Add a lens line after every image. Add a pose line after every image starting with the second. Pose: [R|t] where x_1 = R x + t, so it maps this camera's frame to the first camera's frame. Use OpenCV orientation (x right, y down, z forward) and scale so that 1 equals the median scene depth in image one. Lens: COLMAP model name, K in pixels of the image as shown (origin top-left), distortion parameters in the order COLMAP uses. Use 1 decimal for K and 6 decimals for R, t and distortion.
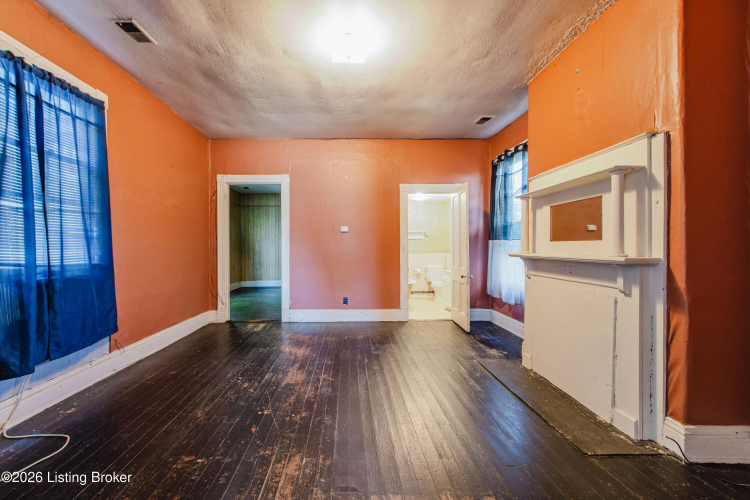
lens RADIAL K [[299.1, 0, 349.5], [0, 299.1, 249.4], [0, 0, 1]] dist [-0.000285, -0.001282]
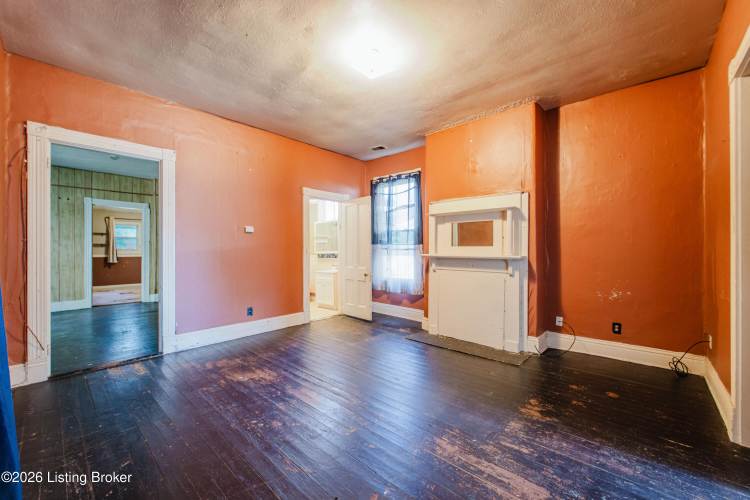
lens RADIAL K [[299.1, 0, 370.4], [0, 299.1, 249.4], [0, 0, 1]] dist [-0.000285, -0.001282]
pose [[0.686747, 0.002815, 0.726891, -0.572355], [0.003486, 0.999968, -0.007167, -0.001773], [-0.726888, 0.007456, 0.686715, 0.207054]]
